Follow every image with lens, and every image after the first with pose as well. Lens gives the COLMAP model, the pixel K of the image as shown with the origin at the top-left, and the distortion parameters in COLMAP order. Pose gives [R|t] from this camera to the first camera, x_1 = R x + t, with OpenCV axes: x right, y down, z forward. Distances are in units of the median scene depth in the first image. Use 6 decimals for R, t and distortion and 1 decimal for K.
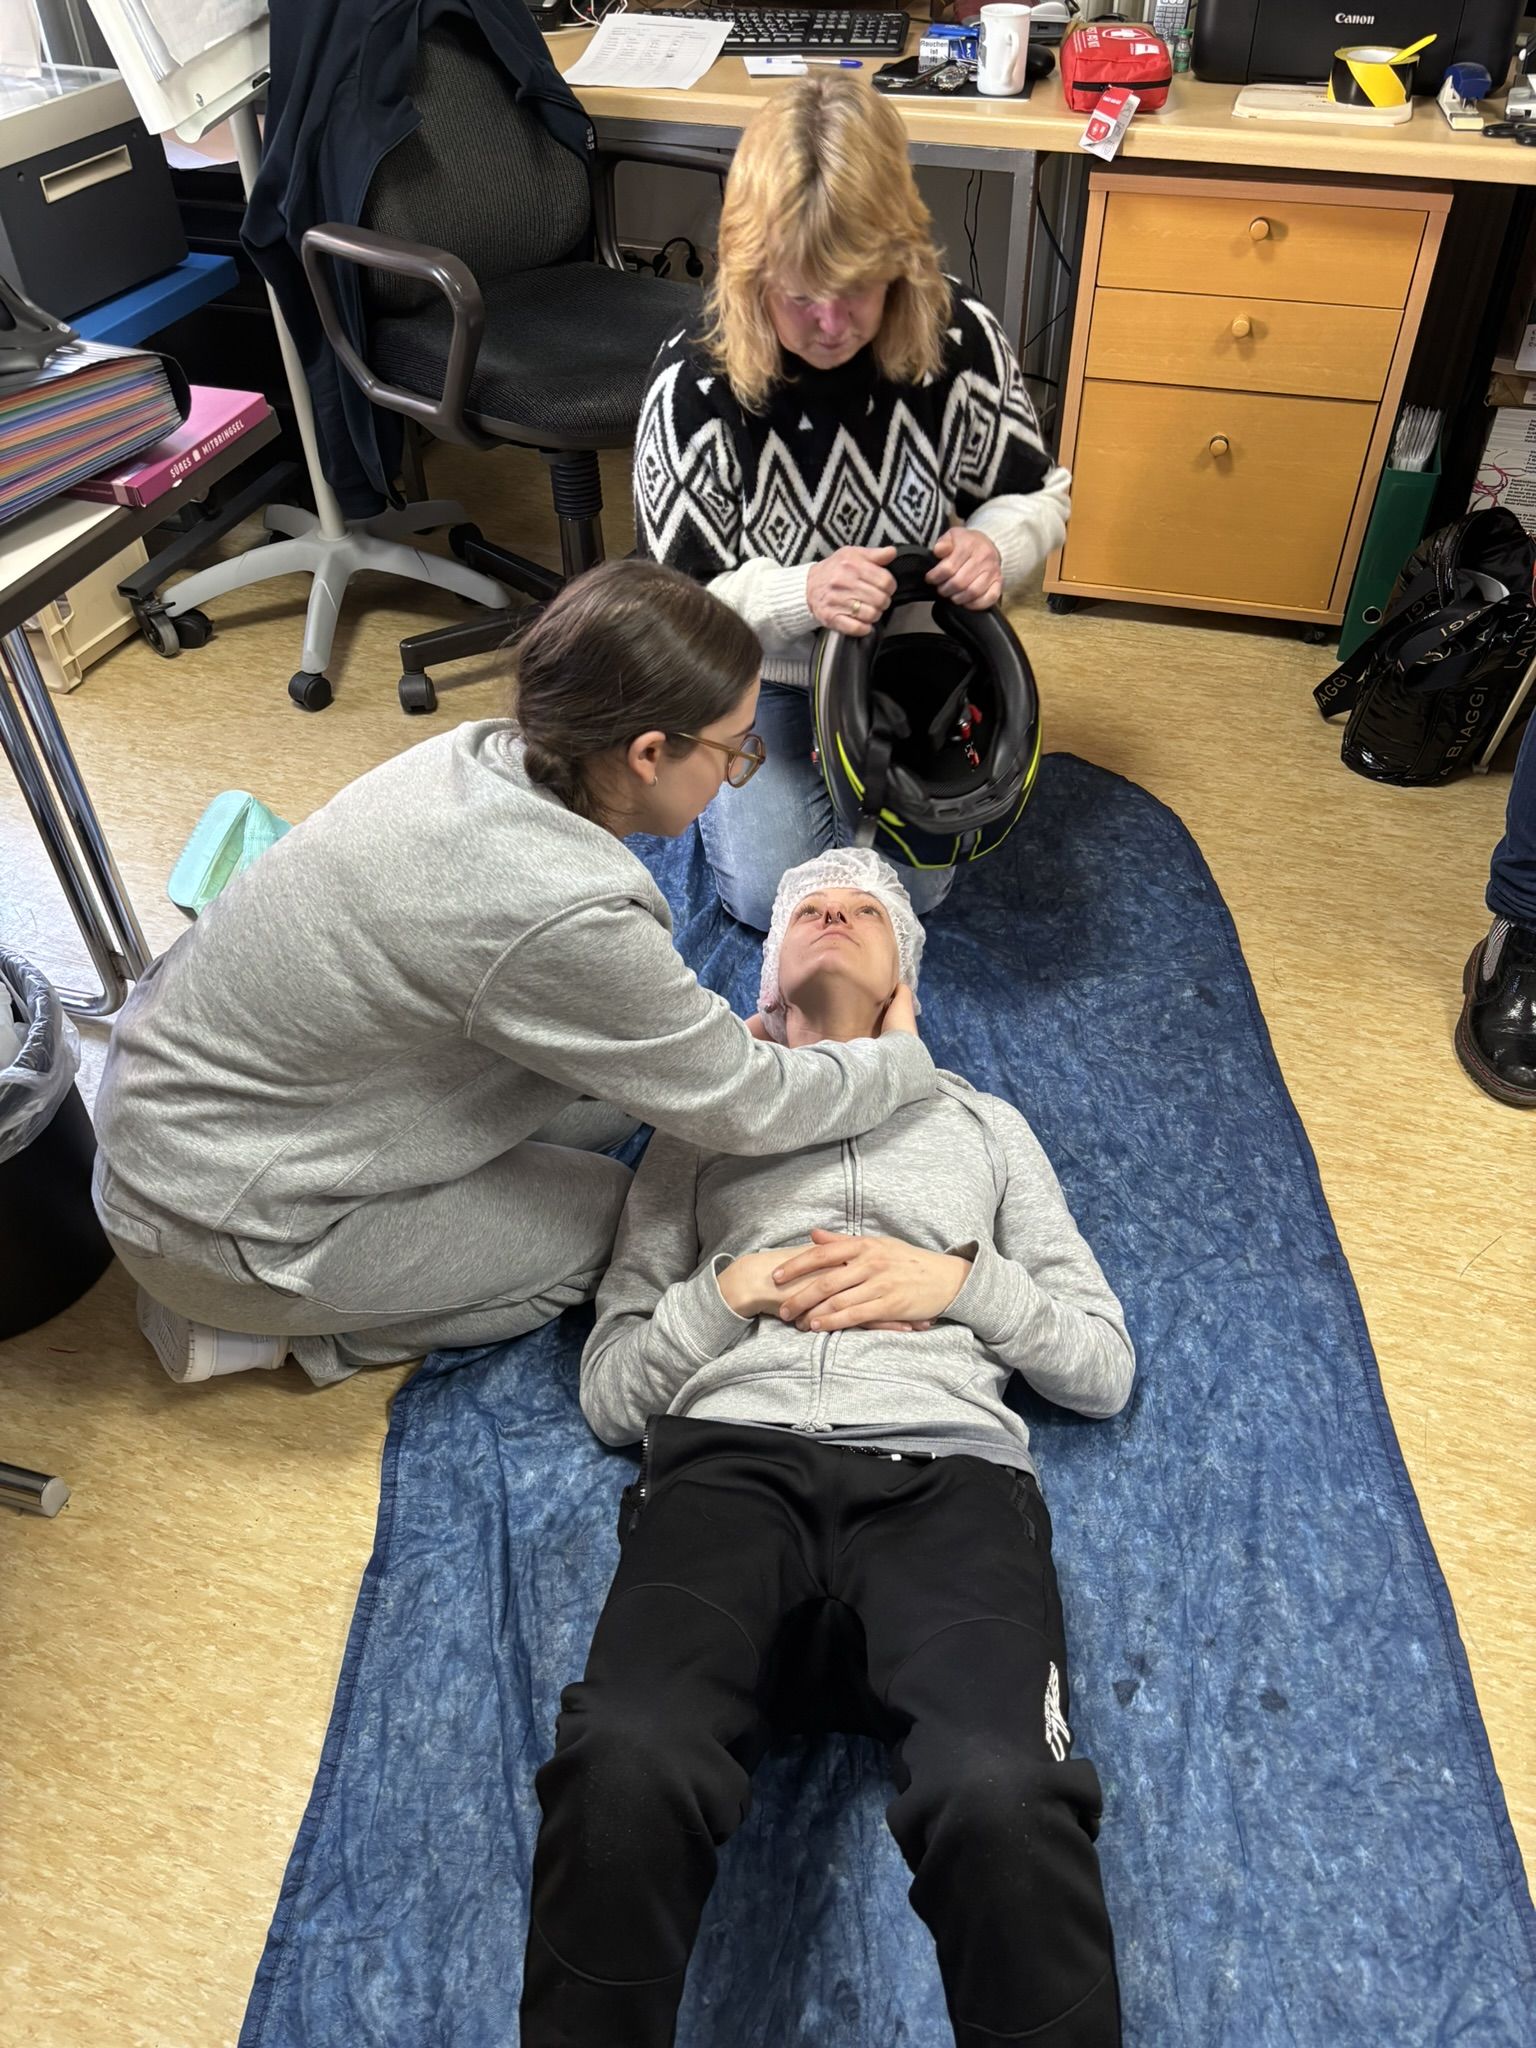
lens RADIAL K [[1582.4, 0, 773.2], [0, 1582.4, 1003.5], [0, 0, 1]] dist [0.056354, -0.070442]
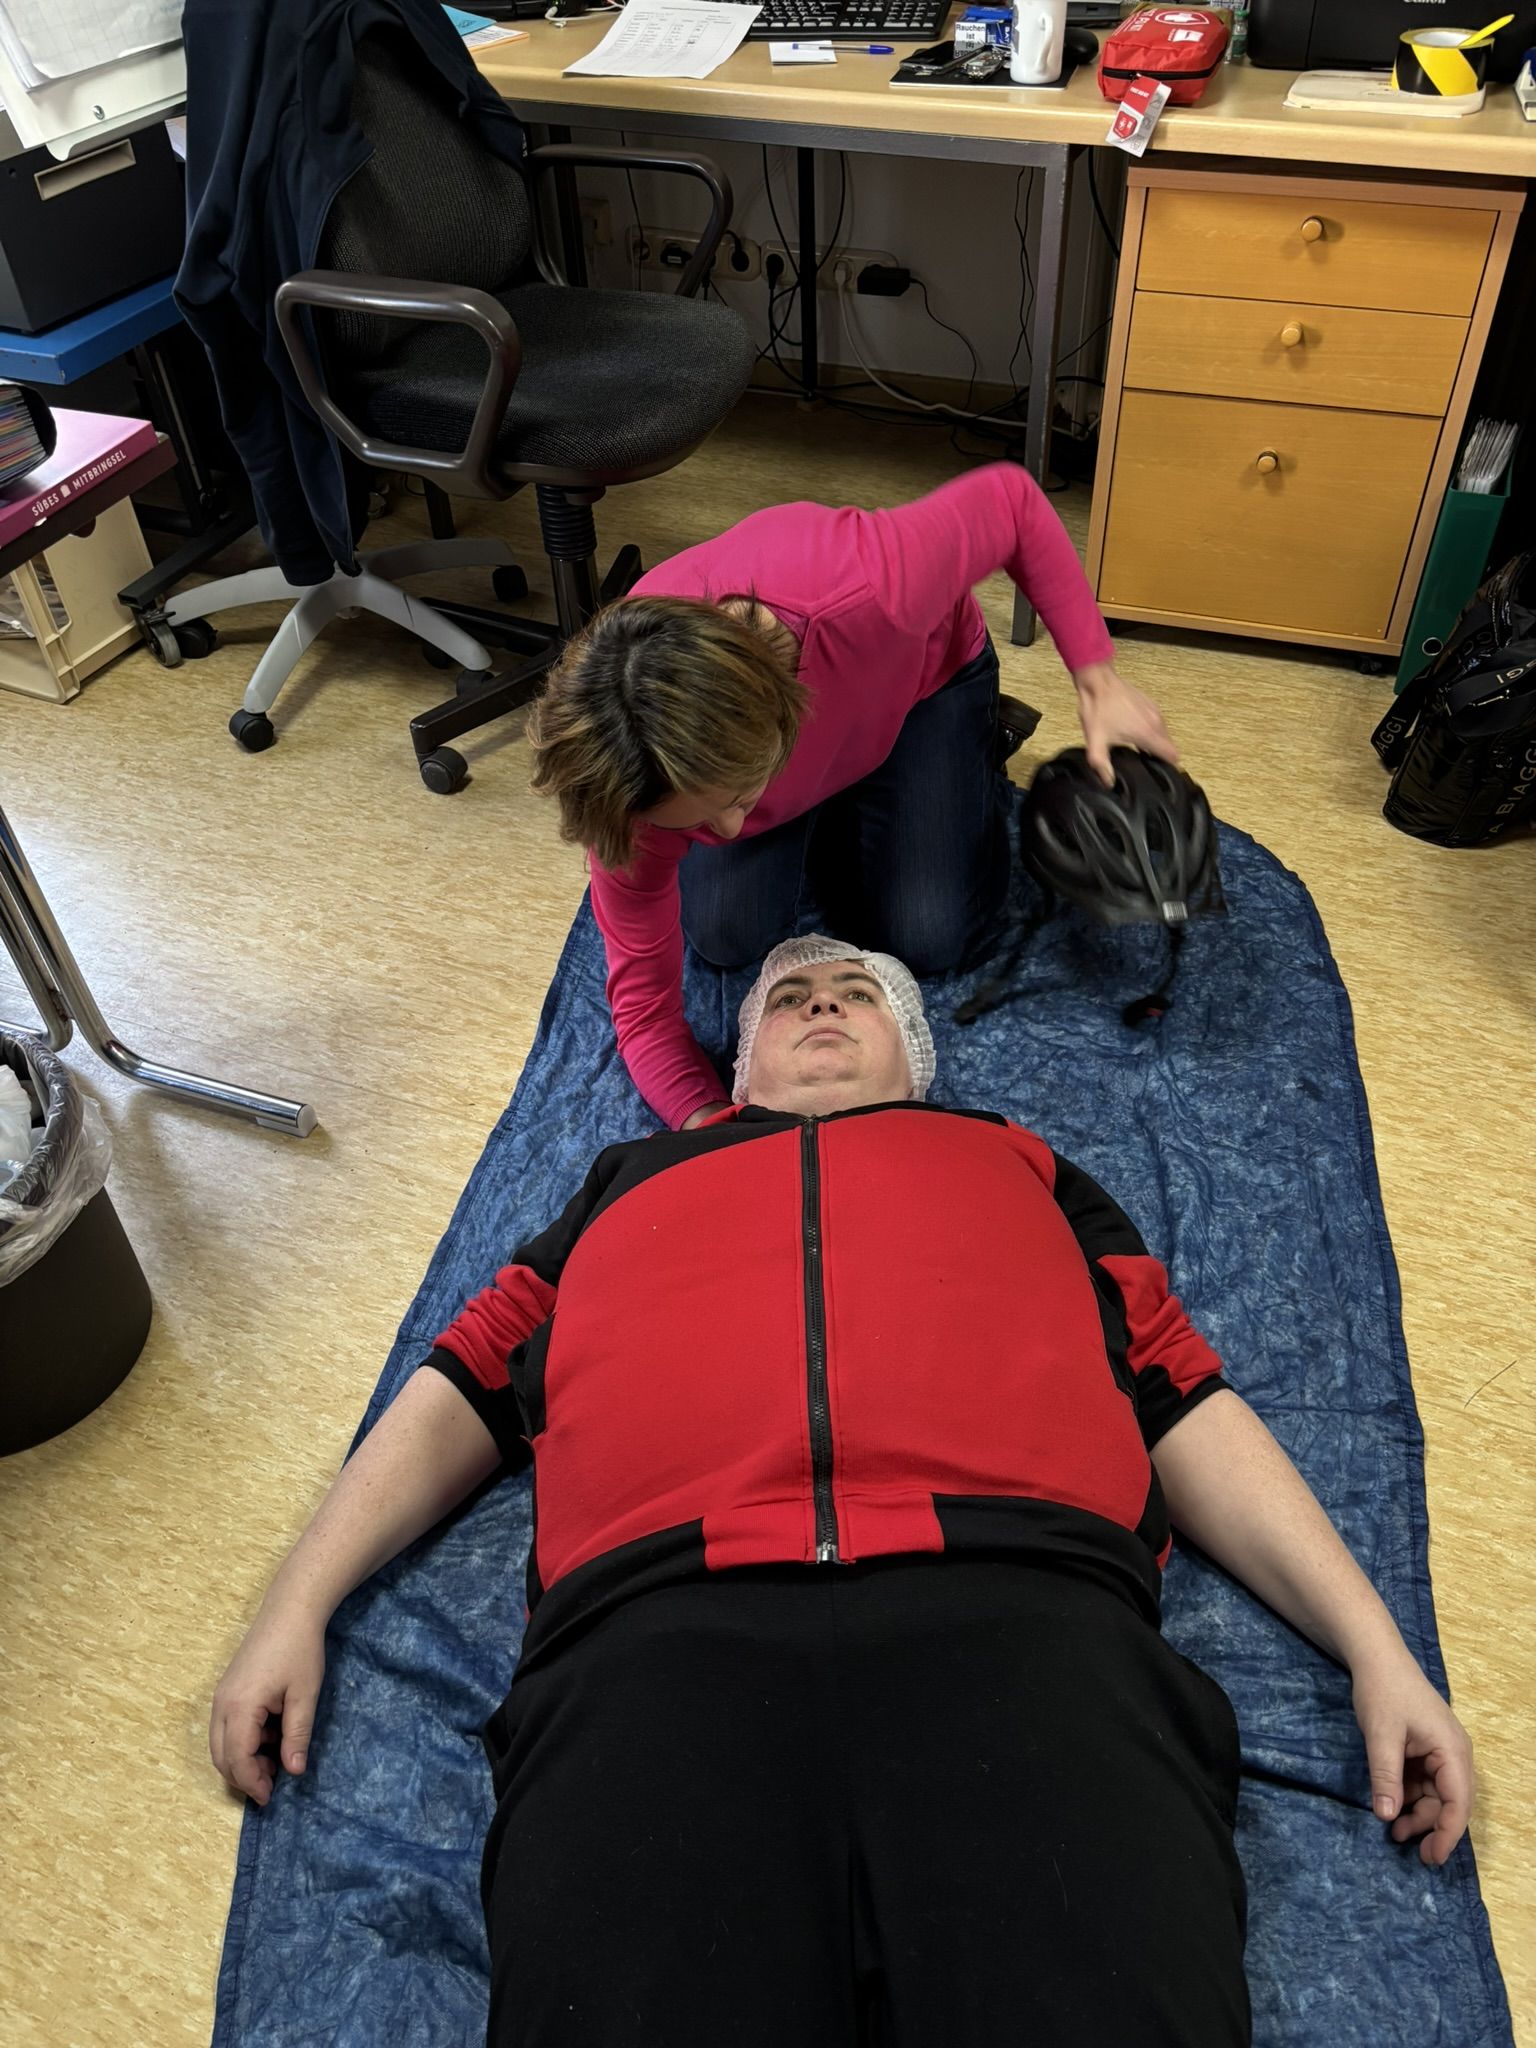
lens RADIAL K [[1582.4, 0, 777.2], [0, 1582.4, 1009.3], [0, 0, 1]] dist [0.056354, -0.070442]
pose [[0.997687, 0.030487, -0.060753, 0.069667], [-0.029651, 0.999453, 0.014623, -0.042198], [0.061166, -0.012787, 0.998046, 0.060409]]
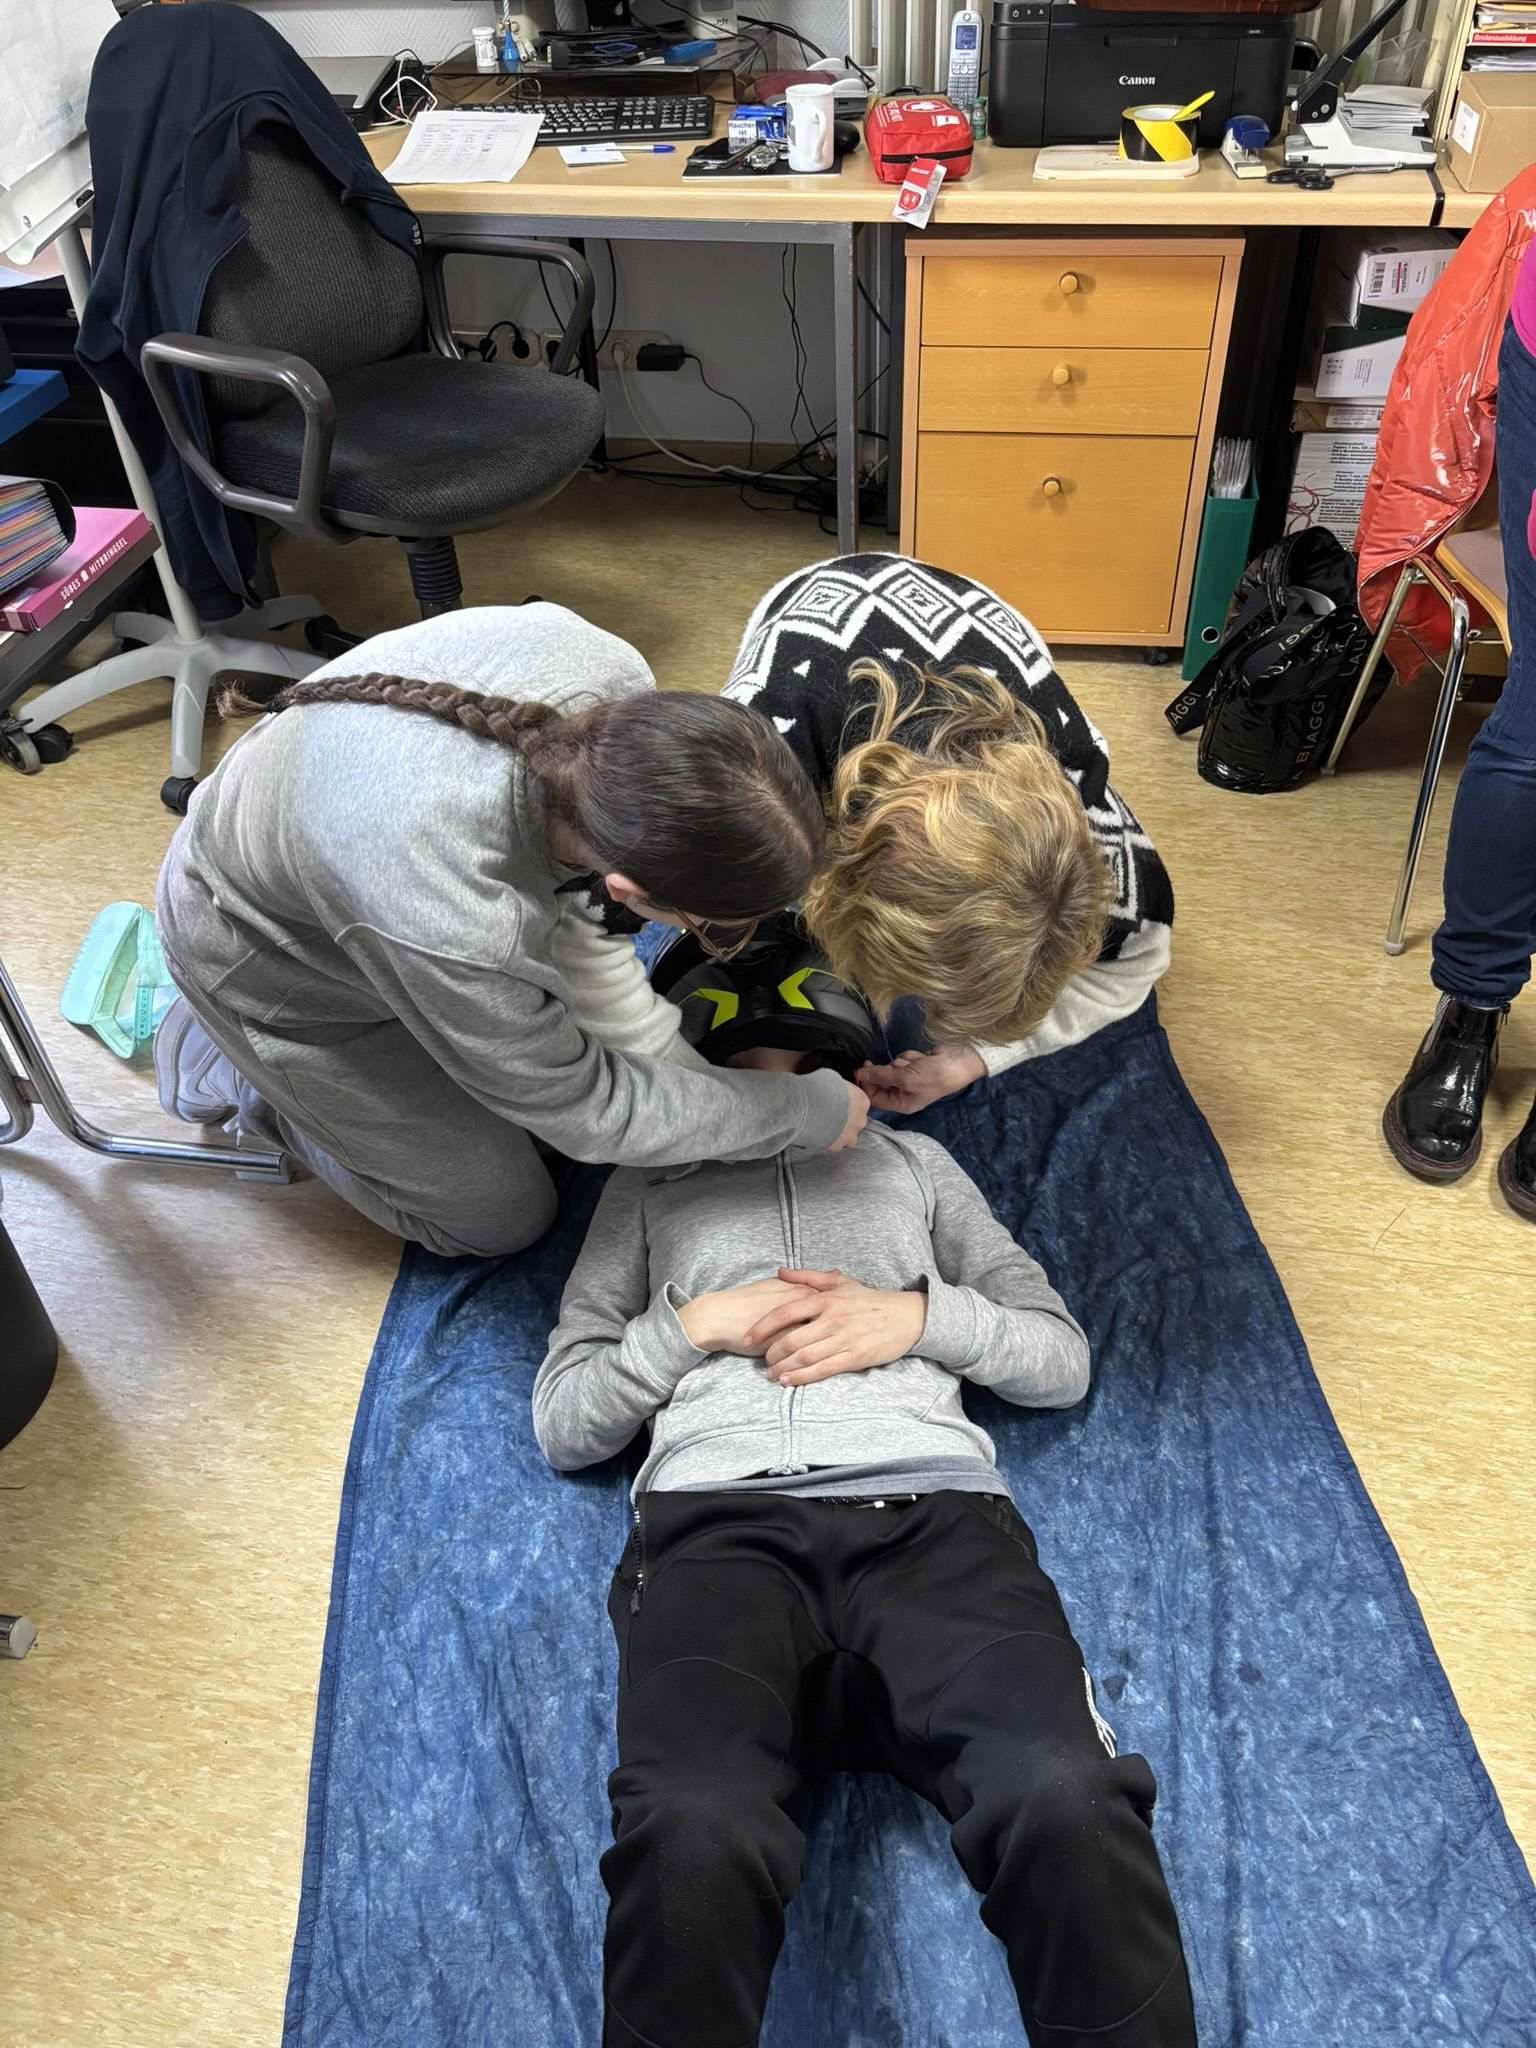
lens RADIAL K [[1582.4, 0, 772.0], [0, 1582.4, 1007.8], [0, 0, 1]] dist [0.056354, -0.070442]
pose [[0.991652, -0.099566, 0.081929, -0.025099], [0.102039, 0.994426, -0.026567, -0.000982], [-0.078828, 0.034705, 0.996284, -0.017109]]
